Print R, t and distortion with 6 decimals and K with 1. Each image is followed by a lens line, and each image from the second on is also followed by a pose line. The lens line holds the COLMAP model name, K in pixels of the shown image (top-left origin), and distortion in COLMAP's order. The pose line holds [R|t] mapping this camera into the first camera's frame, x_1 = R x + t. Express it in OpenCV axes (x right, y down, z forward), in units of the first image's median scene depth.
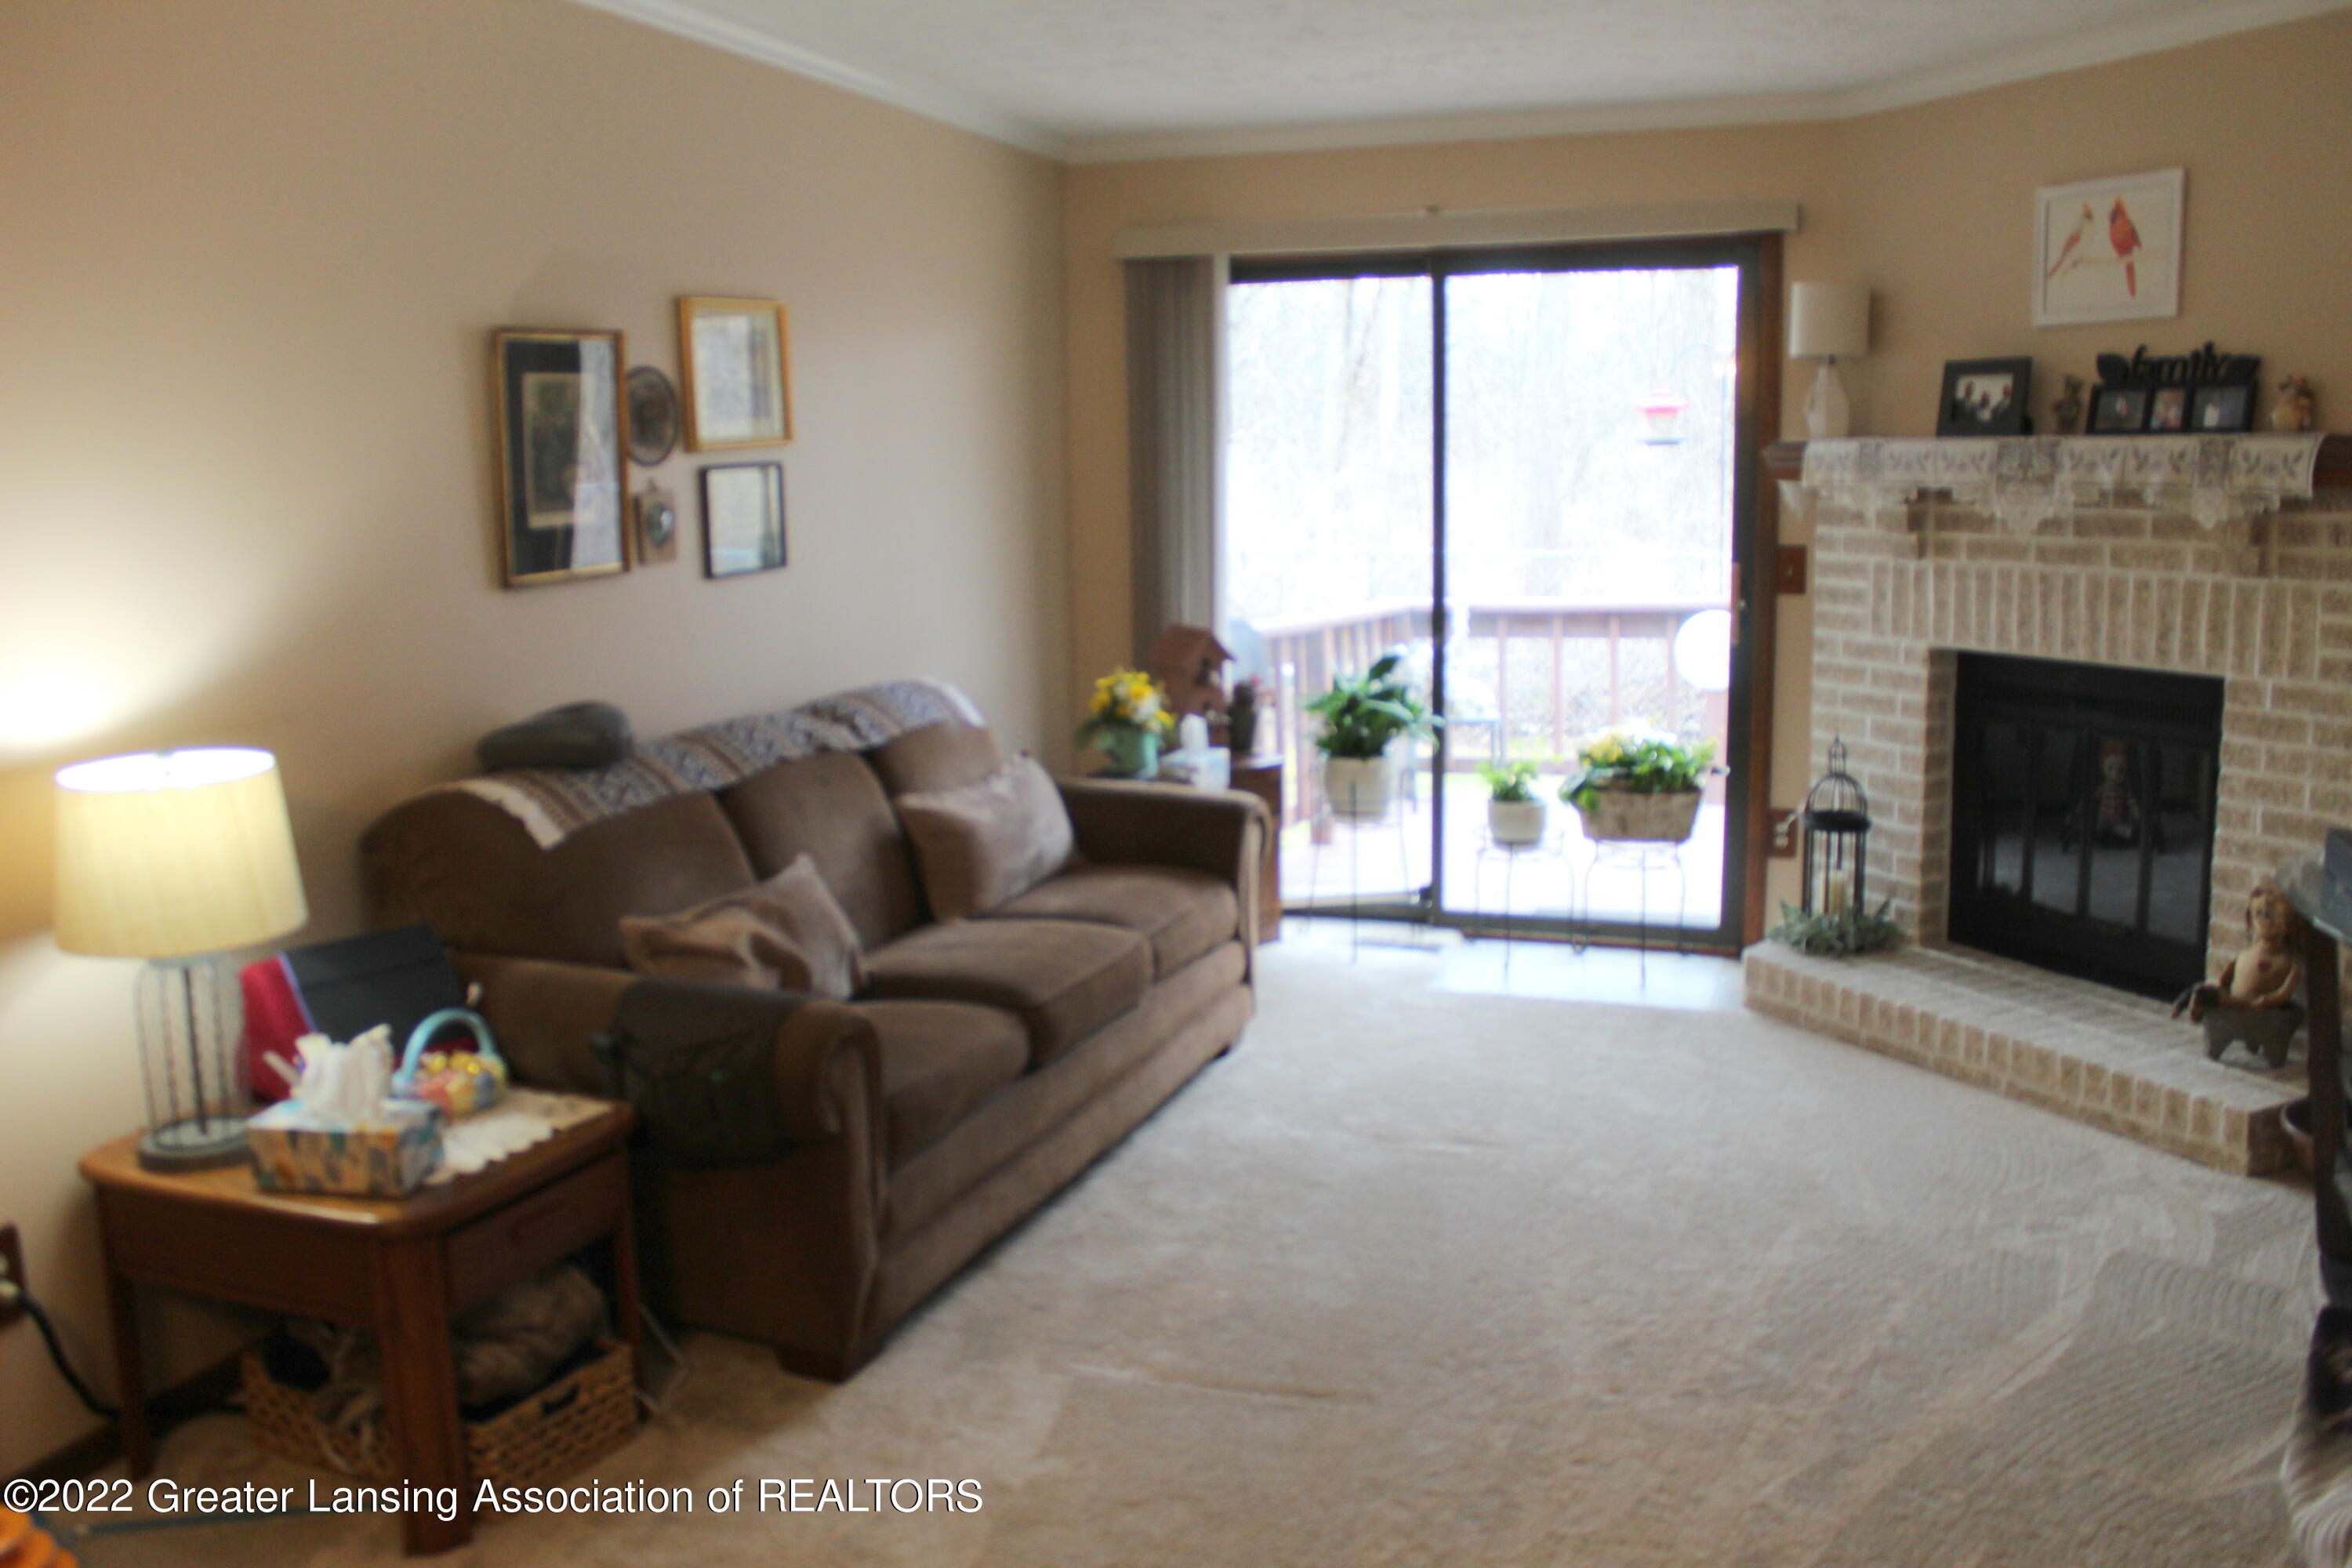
lens RADIAL K [[1904.8, 0, 1176.0], [0, 1904.8, 784.0], [0, 0, 1]] dist [-0.156833, 0.119423]
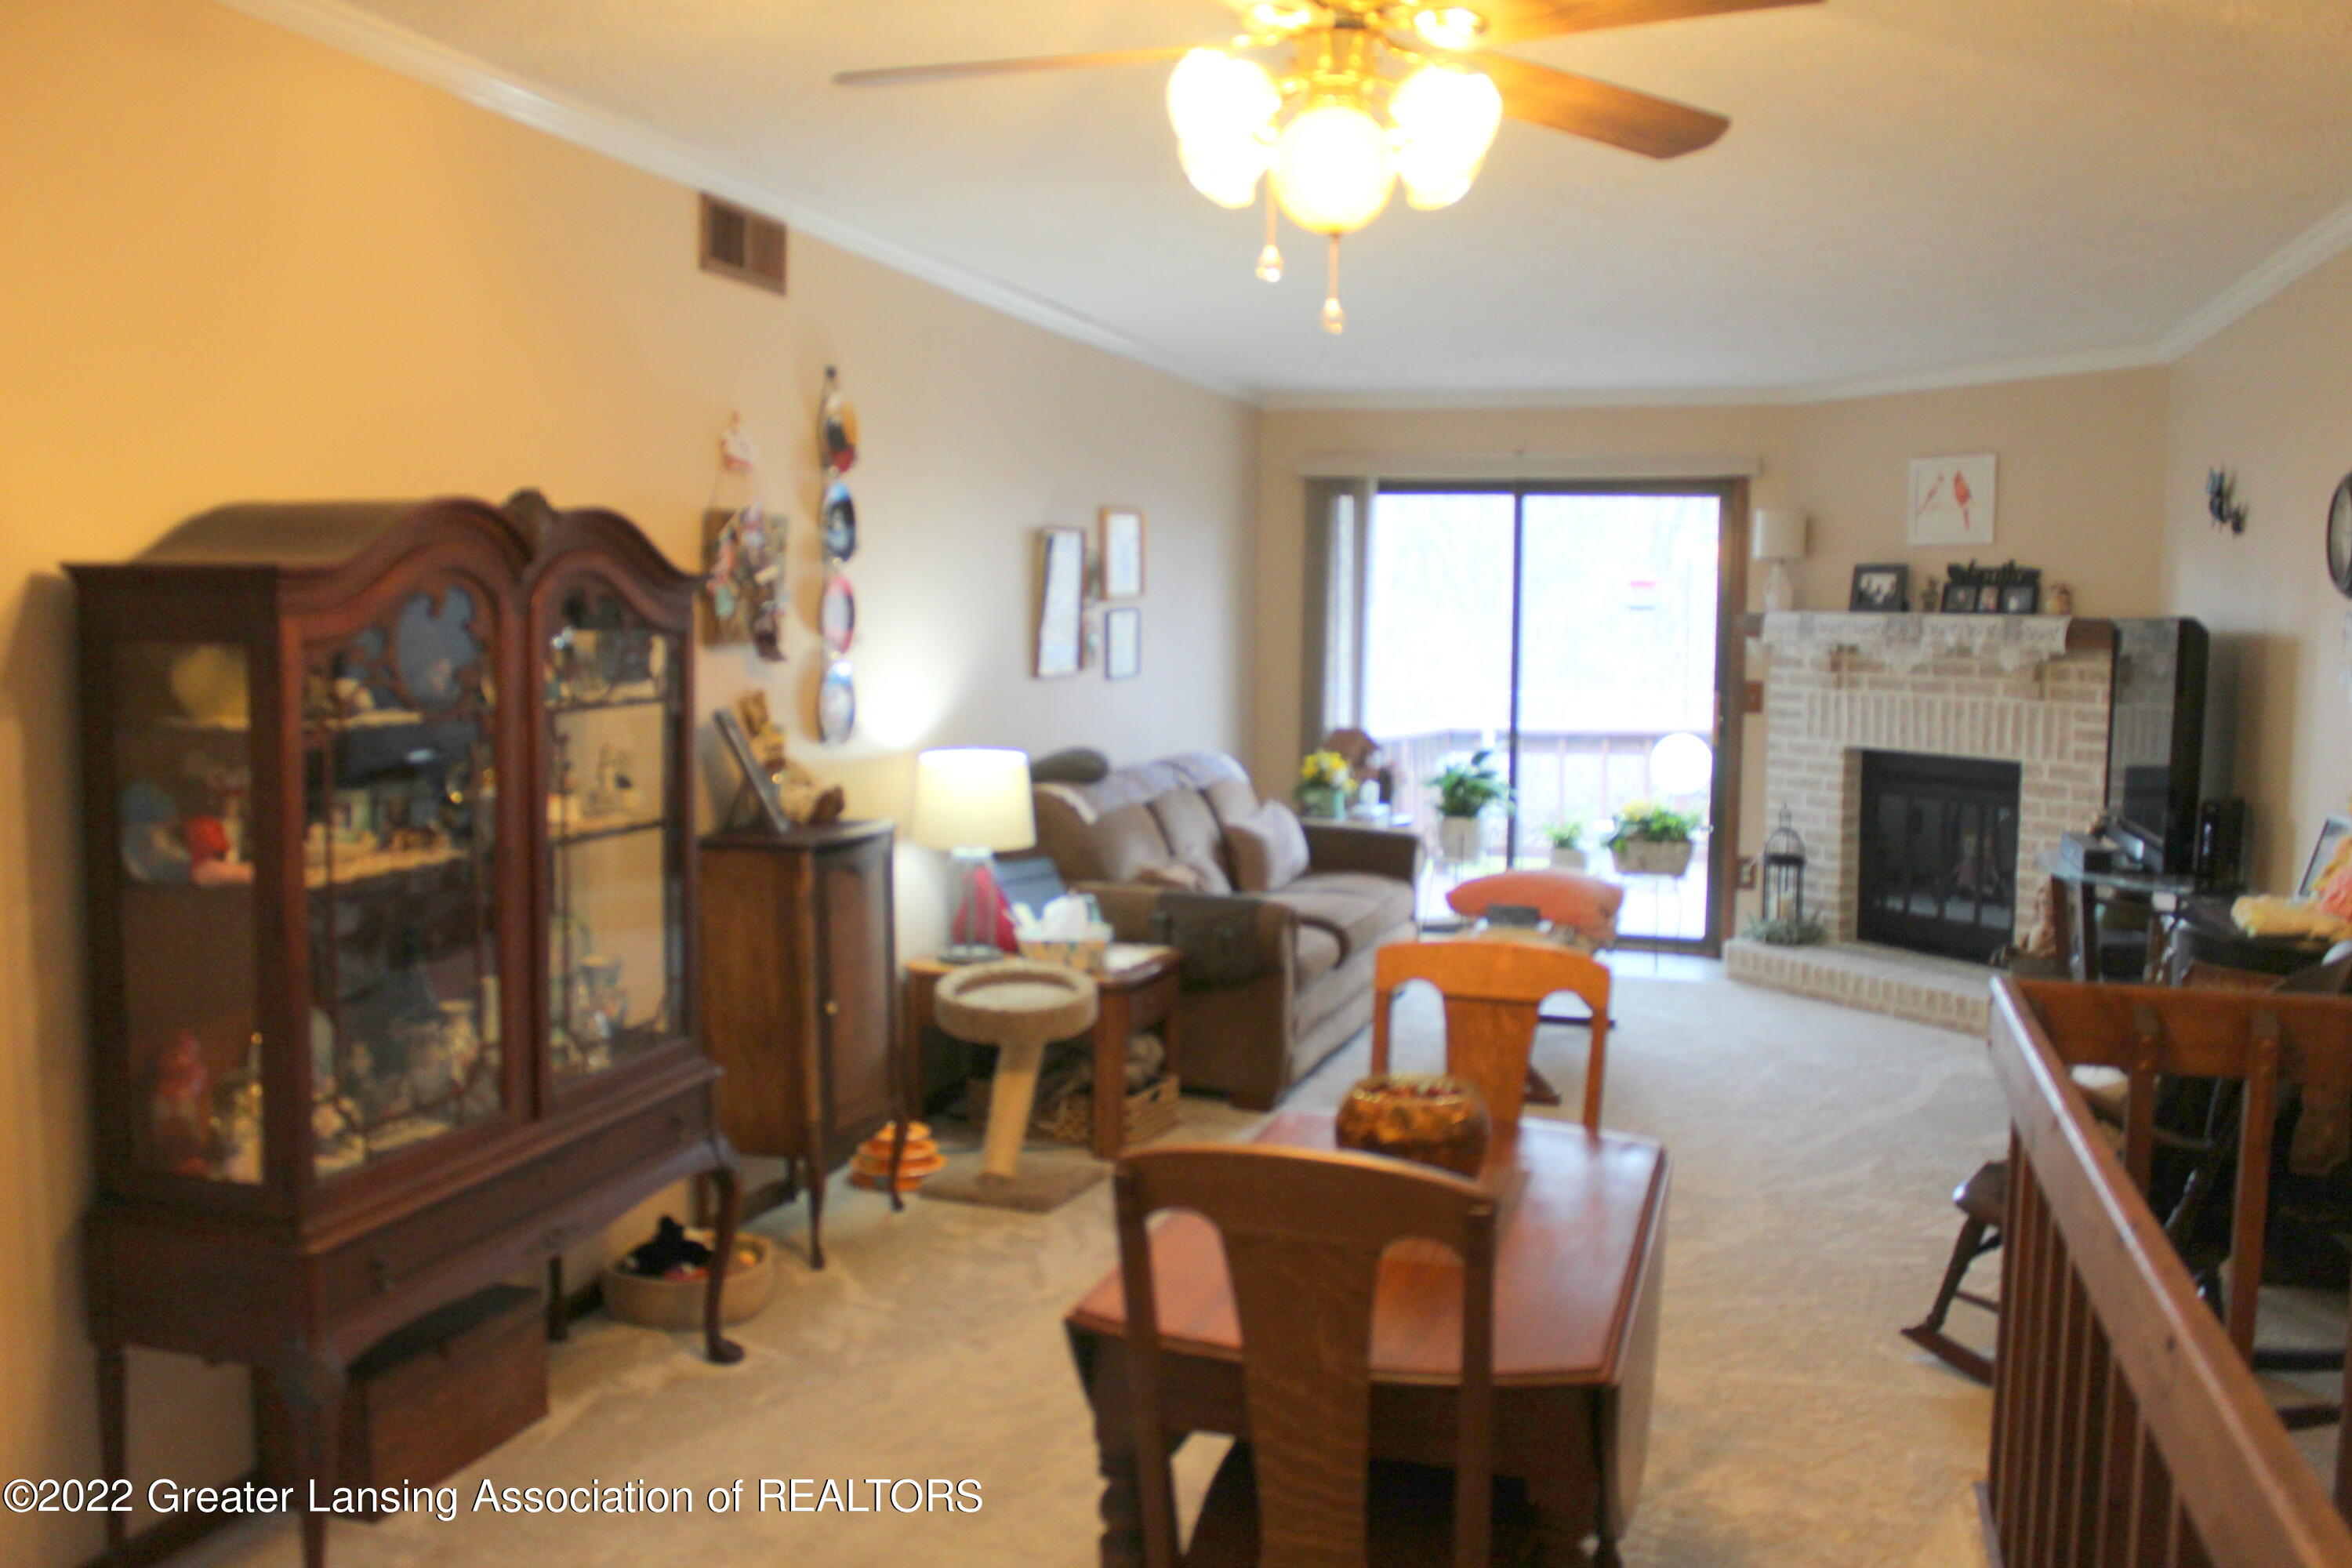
lens RADIAL K [[1904.8, 0, 1176.0], [0, 1904.8, 784.0], [0, 0, 1]] dist [-0.156833, 0.119423]
pose [[0.998776, 0.022898, 0.043850, -0.226290], [-0.019521, 0.996921, -0.075948, 0.089852], [-0.045454, 0.074999, 0.996147, -0.543129]]
